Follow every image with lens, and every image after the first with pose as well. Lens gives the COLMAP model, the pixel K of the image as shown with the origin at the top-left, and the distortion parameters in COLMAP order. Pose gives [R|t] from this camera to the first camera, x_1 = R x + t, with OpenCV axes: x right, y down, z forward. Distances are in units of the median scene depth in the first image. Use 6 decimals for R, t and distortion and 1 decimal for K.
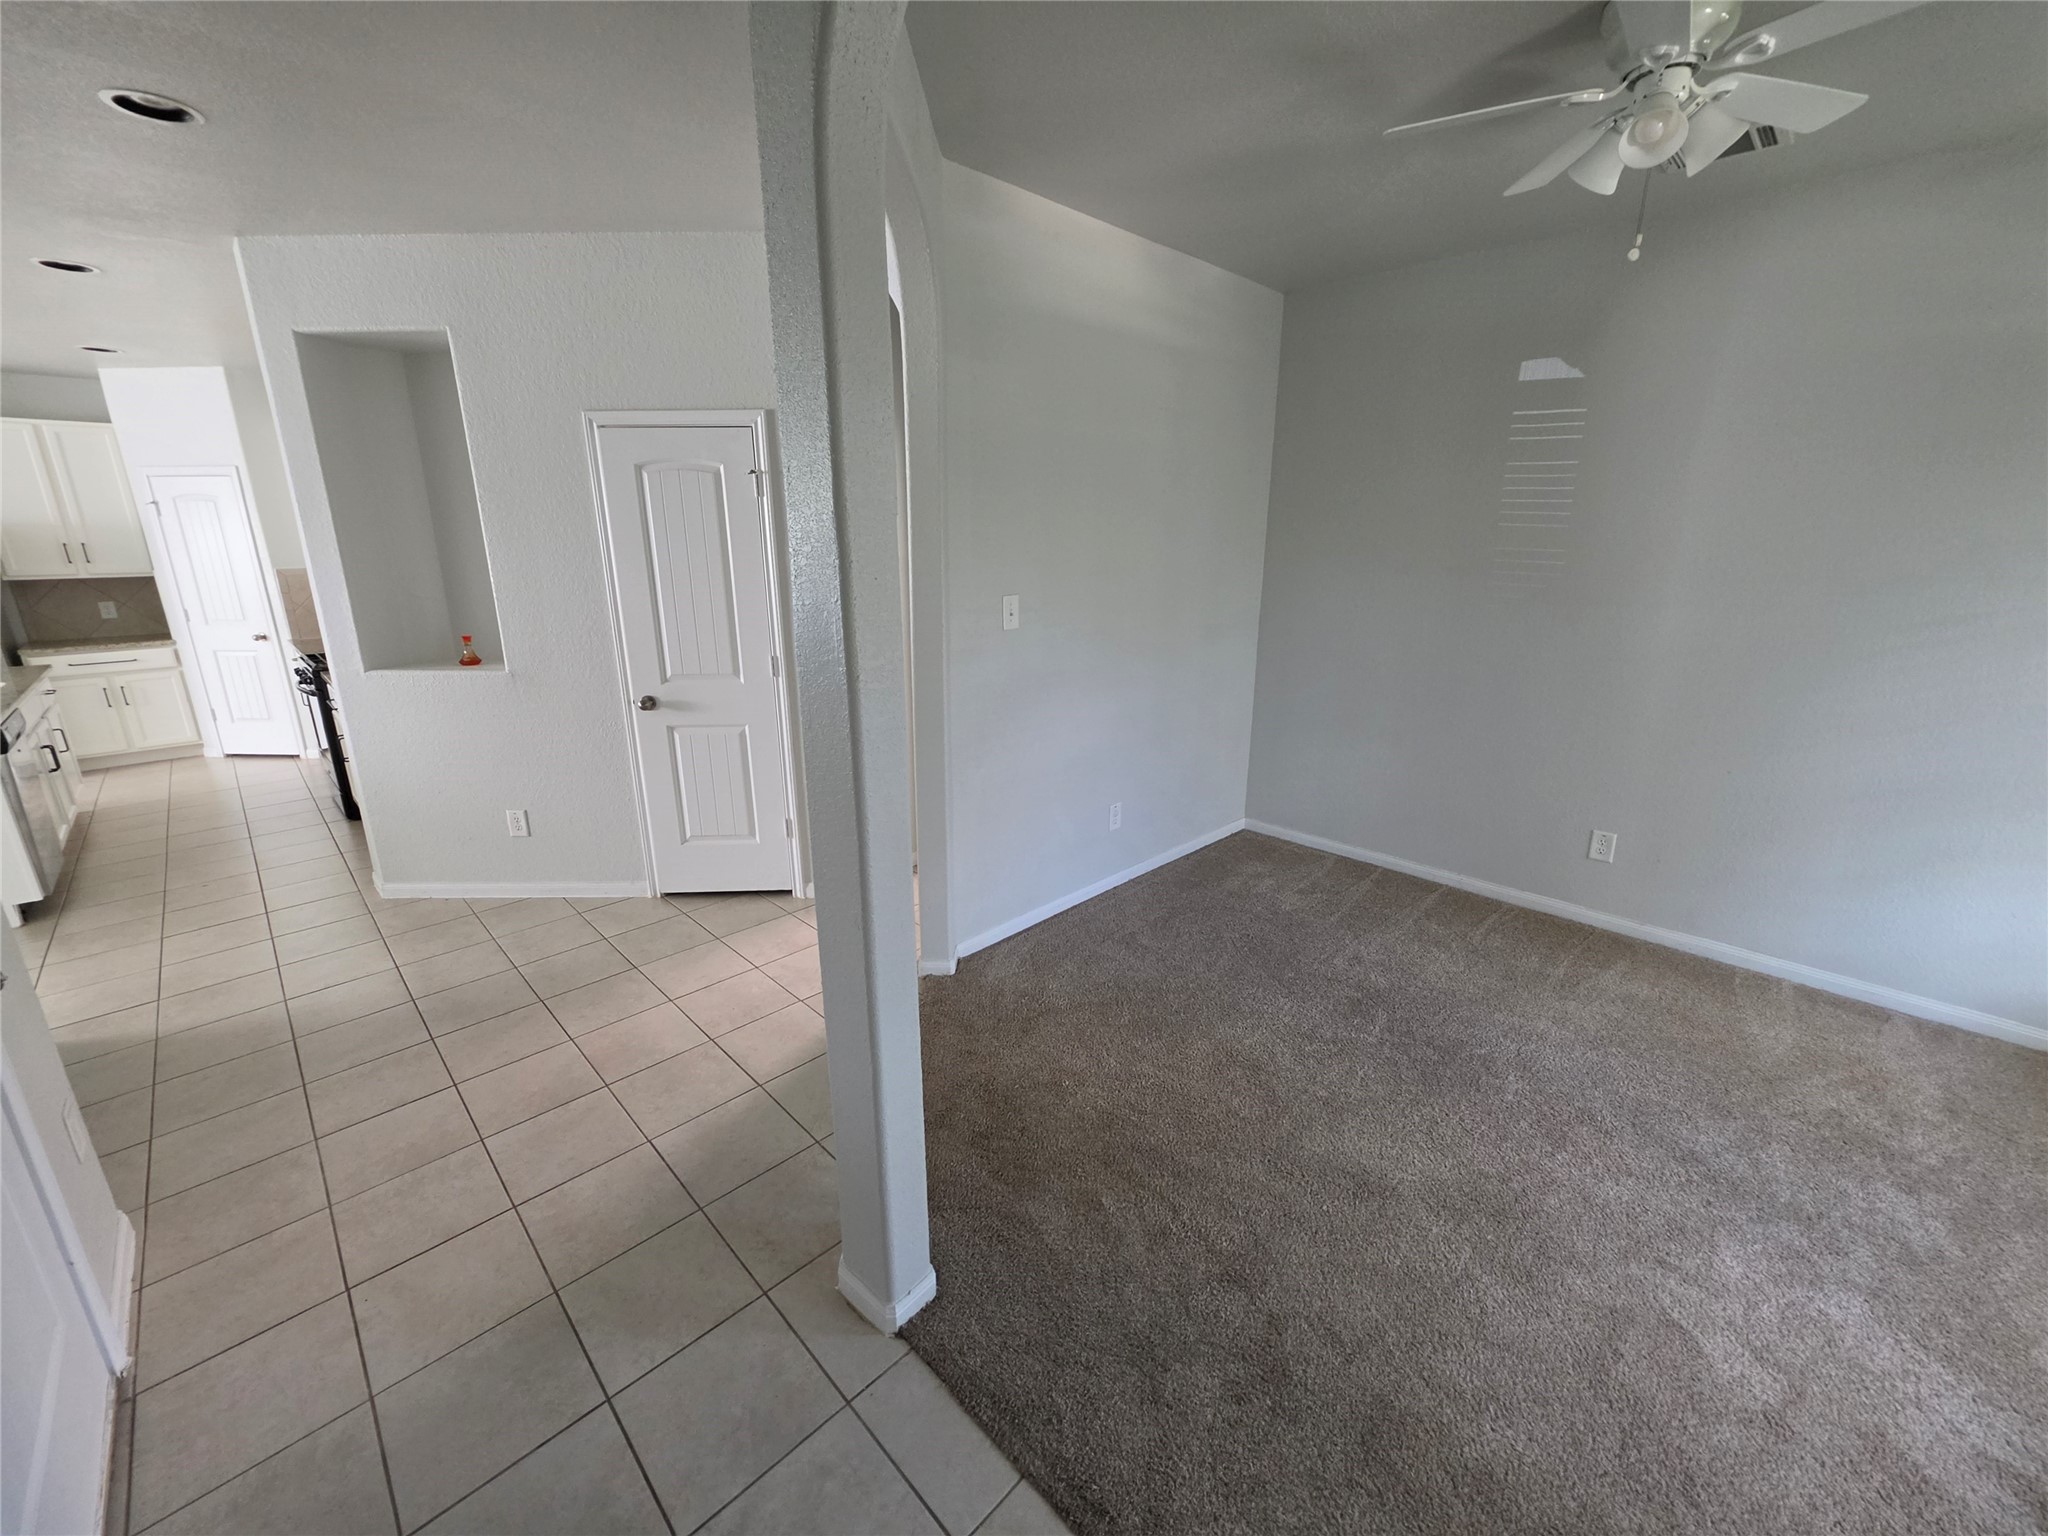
lens RADIAL K [[825.3, 0, 1022.2], [0, 825.3, 768.1], [0, 0, 1]] dist [-0.007058, 0.001974]
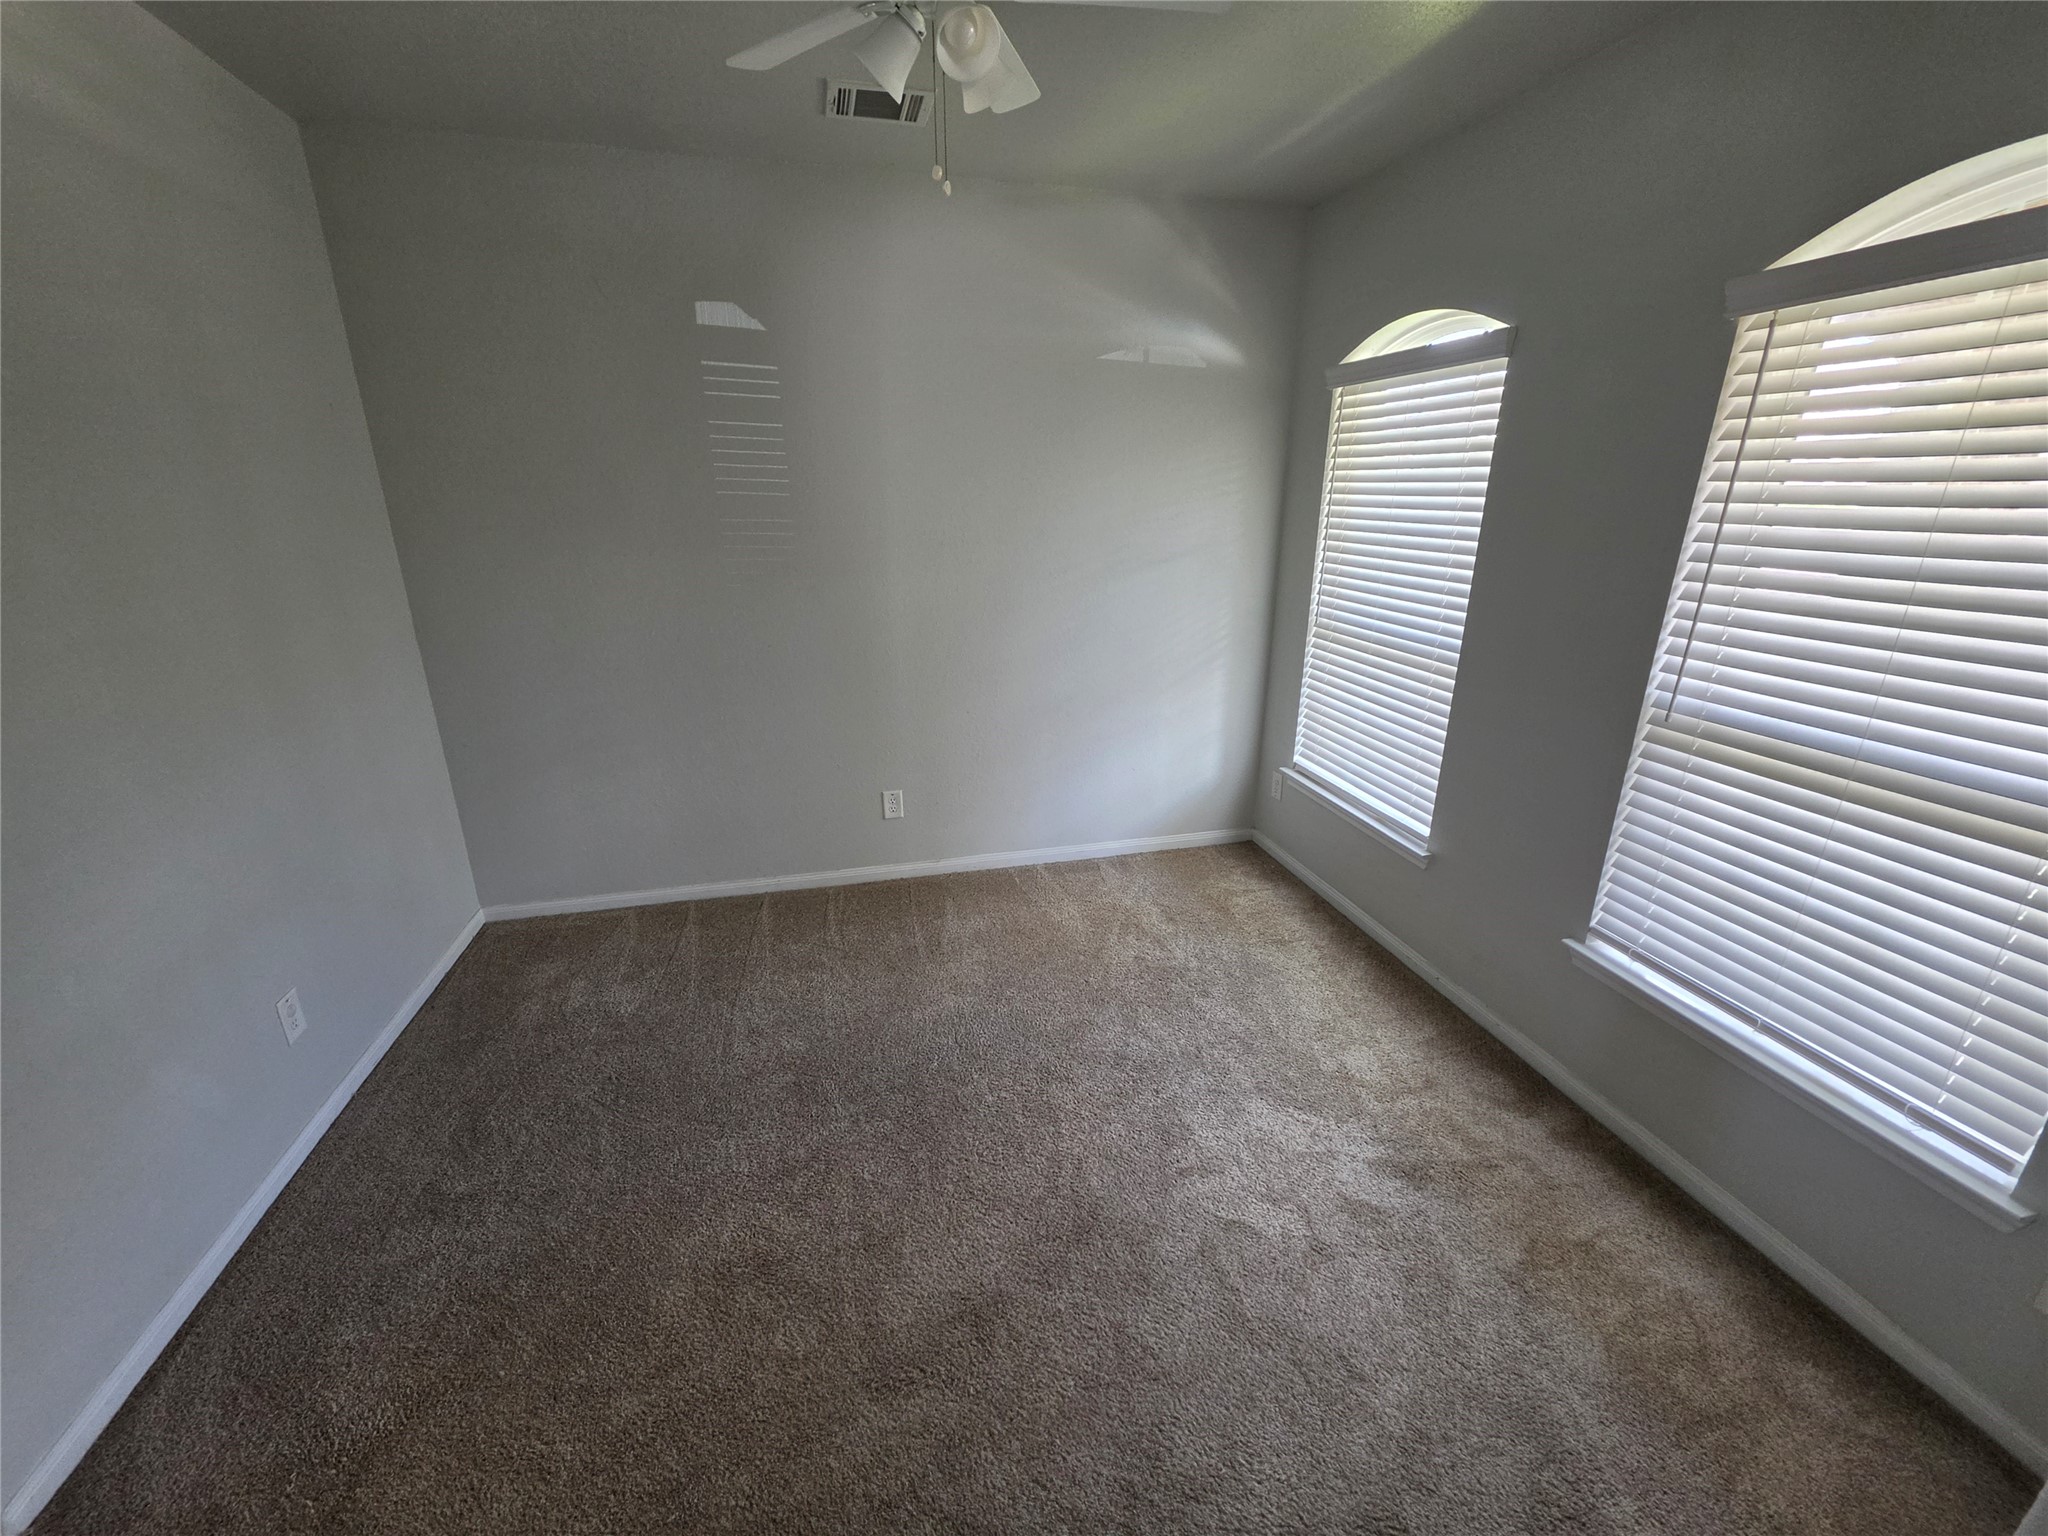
lens RADIAL K [[825.3, 0, 1032.7], [0, 825.3, 766.5], [0, 0, 1]] dist [-0.007058, 0.001974]
pose [[0.508069, -0.273002, 0.816907, -0.050692], [0.235144, 0.956374, 0.173364, -0.098055], [-0.828597, 0.104010, 0.550099, 0.294157]]
